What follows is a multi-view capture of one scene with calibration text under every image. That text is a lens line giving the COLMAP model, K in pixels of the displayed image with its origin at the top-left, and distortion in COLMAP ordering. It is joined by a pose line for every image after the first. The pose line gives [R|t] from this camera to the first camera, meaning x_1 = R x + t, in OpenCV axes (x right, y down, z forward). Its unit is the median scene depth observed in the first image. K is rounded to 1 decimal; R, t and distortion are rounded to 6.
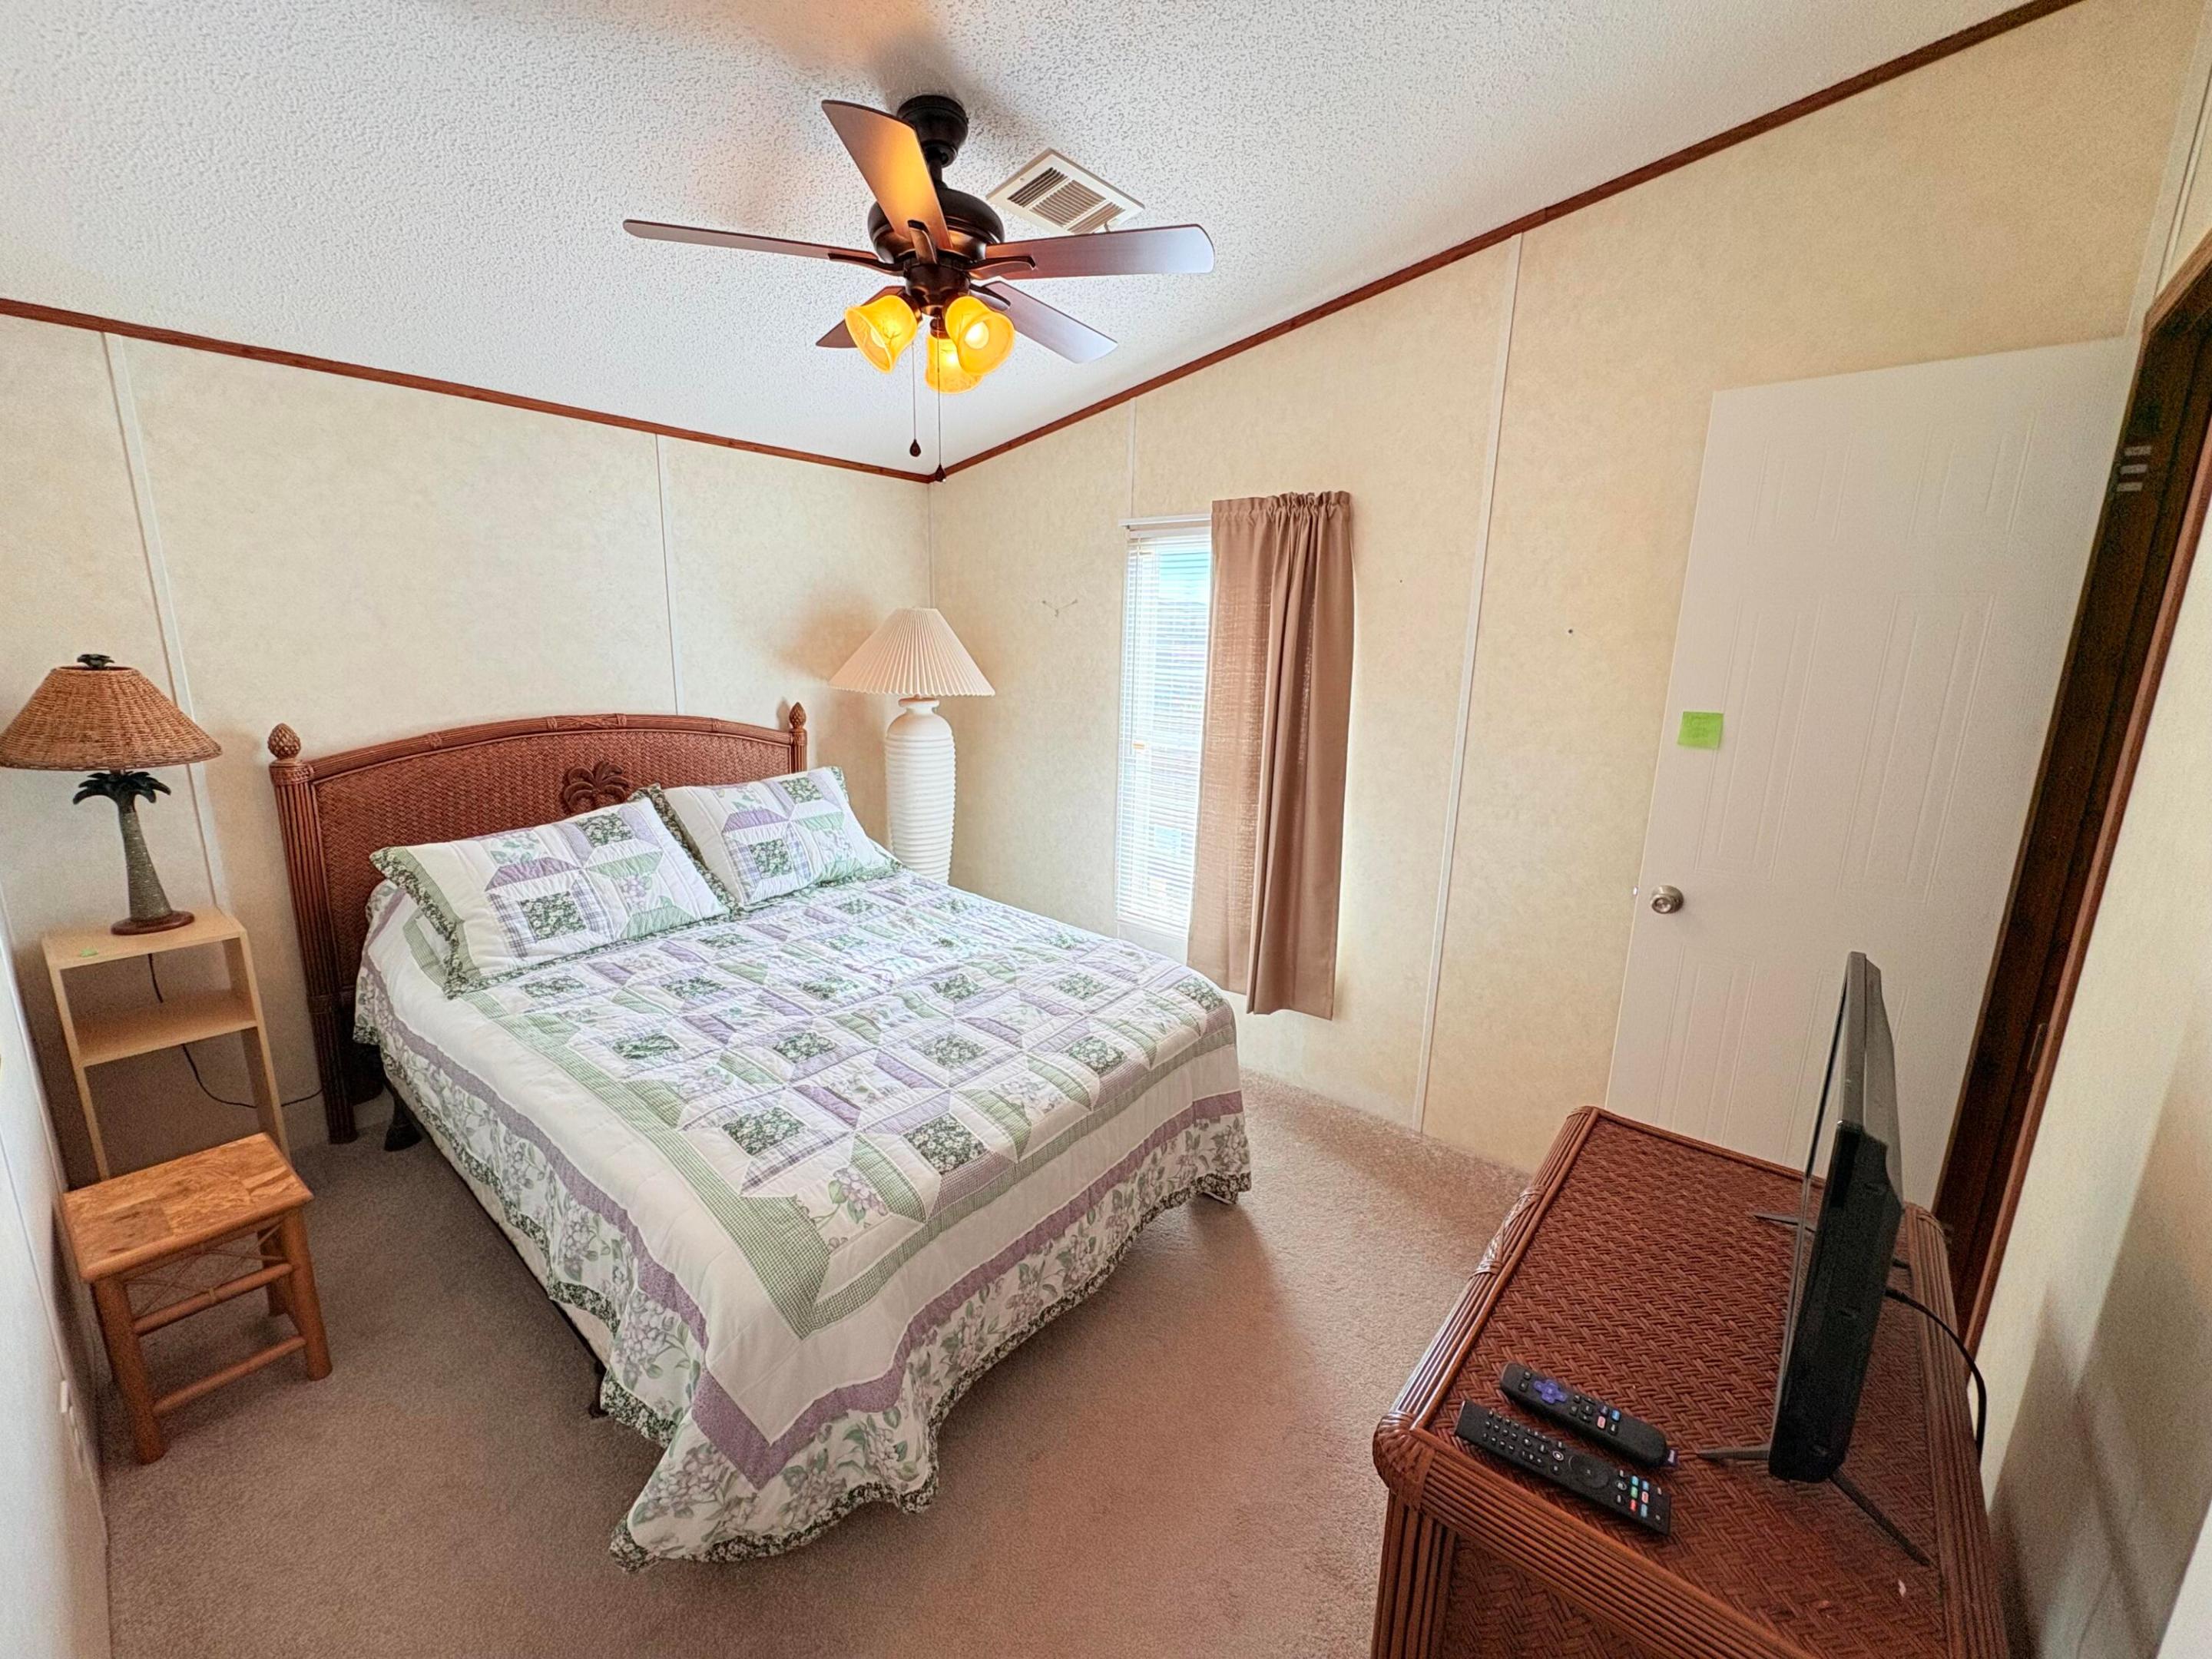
lens RADIAL K [[879.7, 0, 1106.2], [0, 879.7, 827.9], [0, 0, 1]] dist [-0.000230, -0.000015]
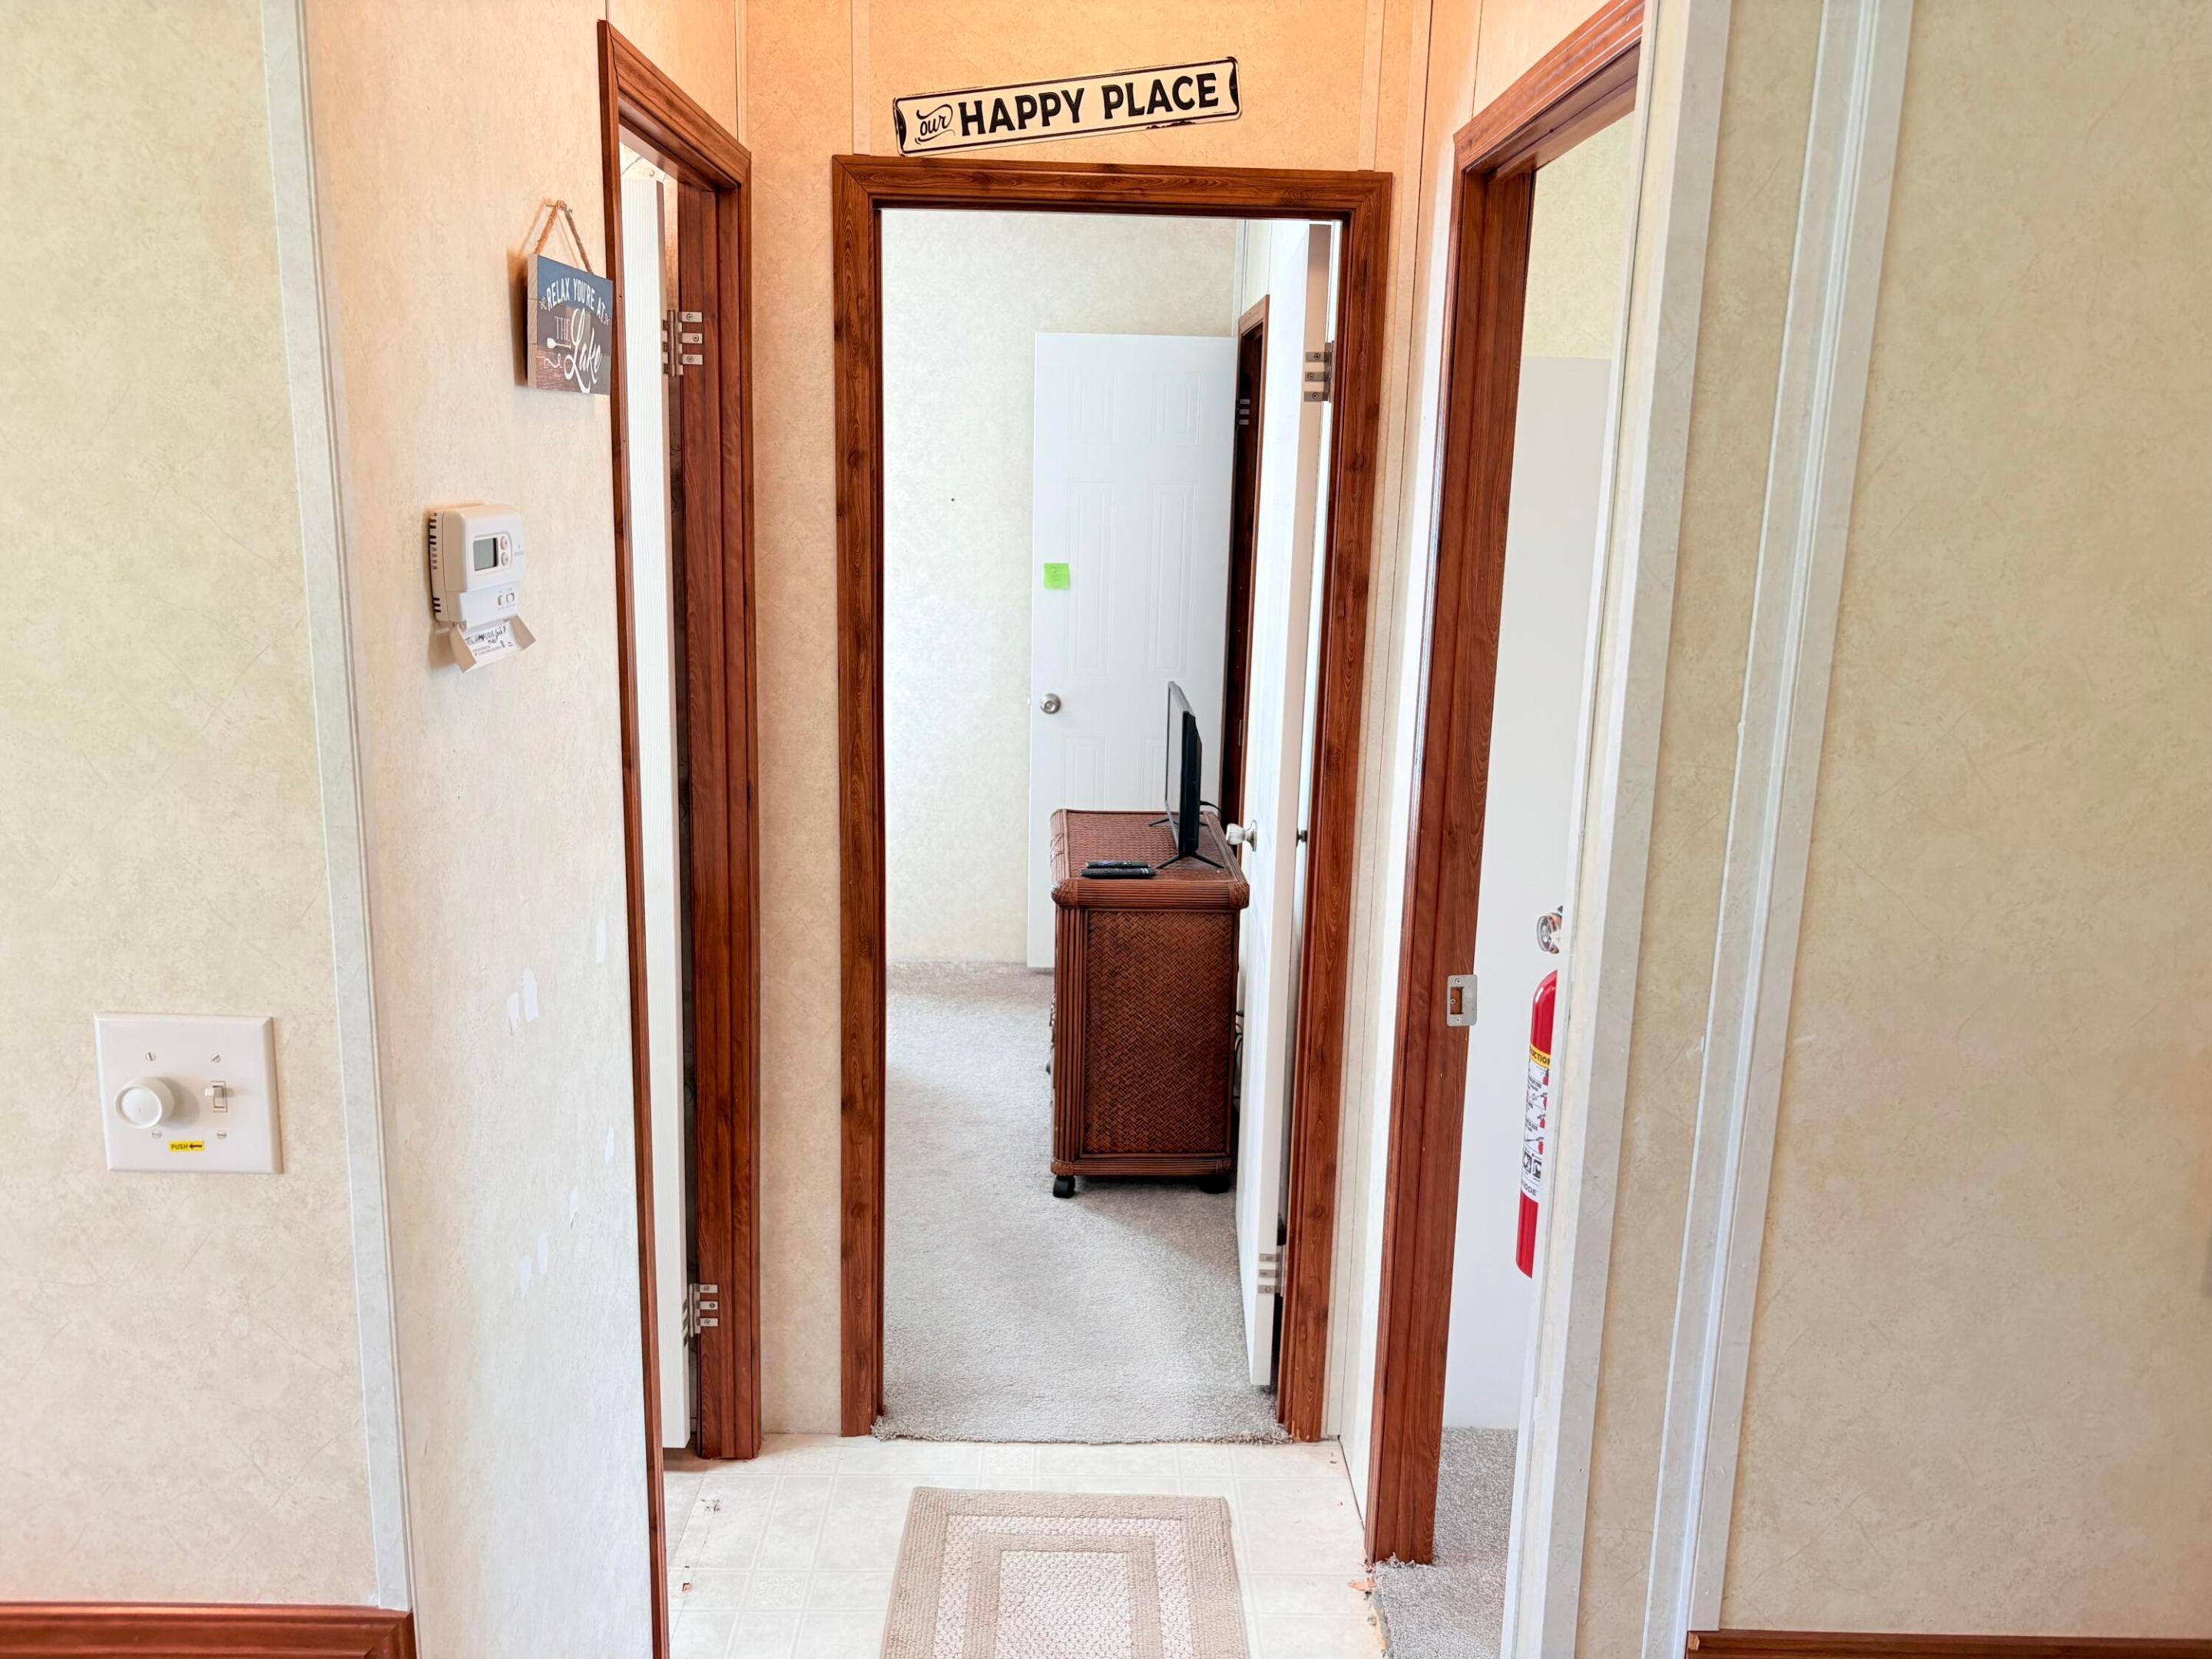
lens RADIAL K [[1677.6, 0, 1101.6], [0, 1677.6, 840.6], [0, 0, 1]] dist [0.042730, -0.048542]
pose [[0.748658, -0.145472, 0.646799, -1.020328], [0.125858, 0.989073, 0.076774, 0.104052], [-0.650900, 0.023928, 0.758787, -1.018263]]
